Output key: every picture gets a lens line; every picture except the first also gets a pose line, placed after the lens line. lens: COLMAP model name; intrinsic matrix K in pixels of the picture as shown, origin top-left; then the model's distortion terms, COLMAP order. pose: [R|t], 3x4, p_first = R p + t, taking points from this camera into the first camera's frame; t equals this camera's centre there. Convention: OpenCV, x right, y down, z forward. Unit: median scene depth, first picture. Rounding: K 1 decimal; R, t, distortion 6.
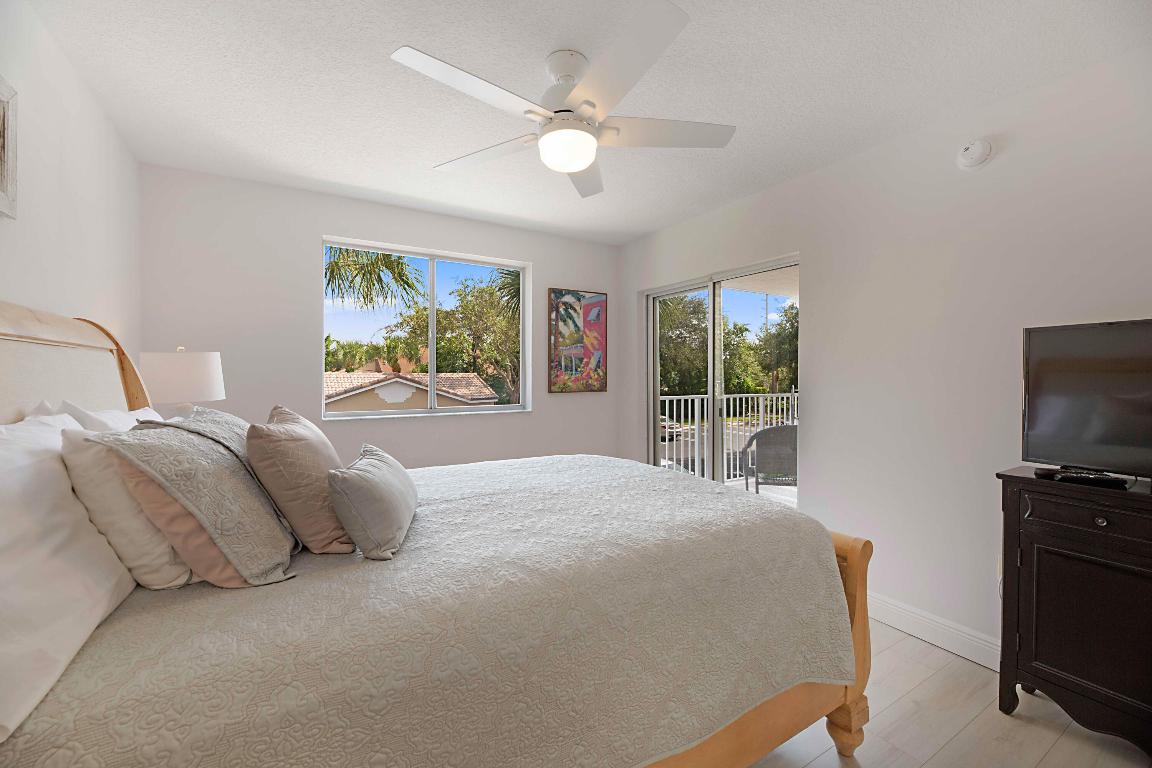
lens RADIAL K [[463.1, 0, 574.2], [0, 463.1, 379.6], [0, 0, 1]] dist [-0.001242, -0.000643]
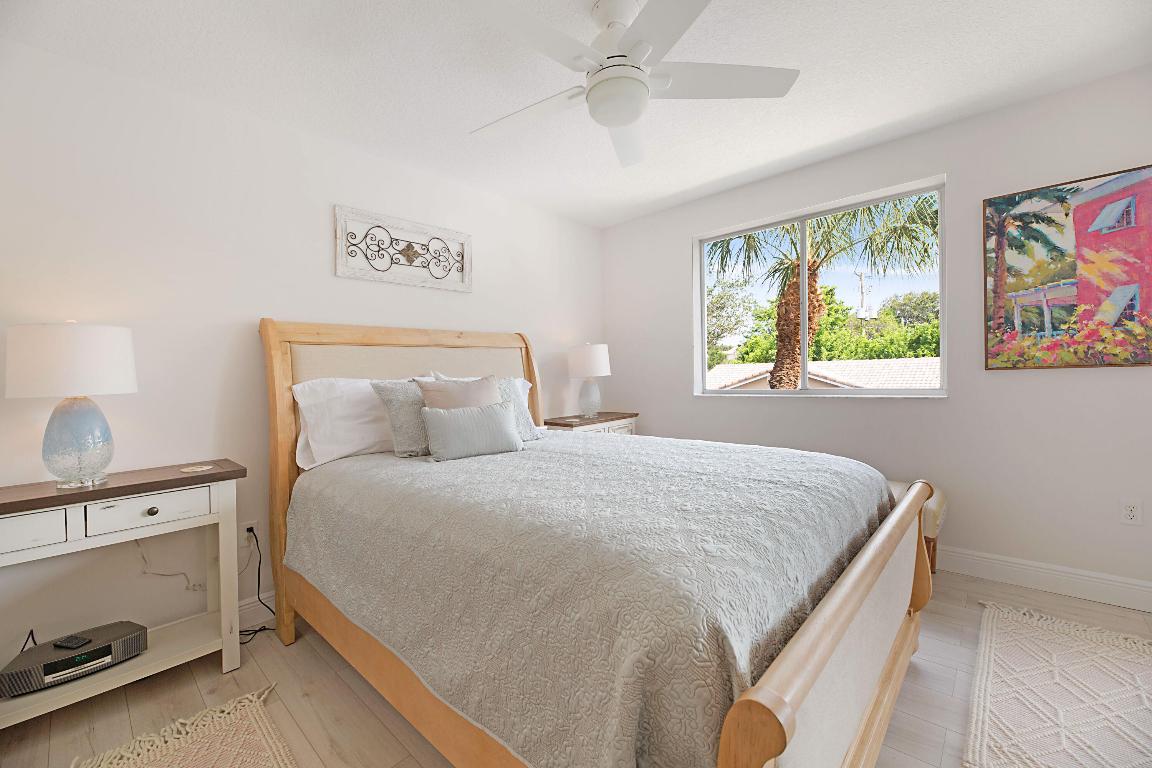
lens RADIAL K [[463.1, 0, 574.2], [0, 463.1, 379.6], [0, 0, 1]] dist [-0.001242, -0.000643]
pose [[0.287499, 0.003662, -0.957774, 0.372889], [0.022125, 0.999700, 0.010464, 0.022632], [0.957525, -0.024199, 0.287331, 0.284534]]
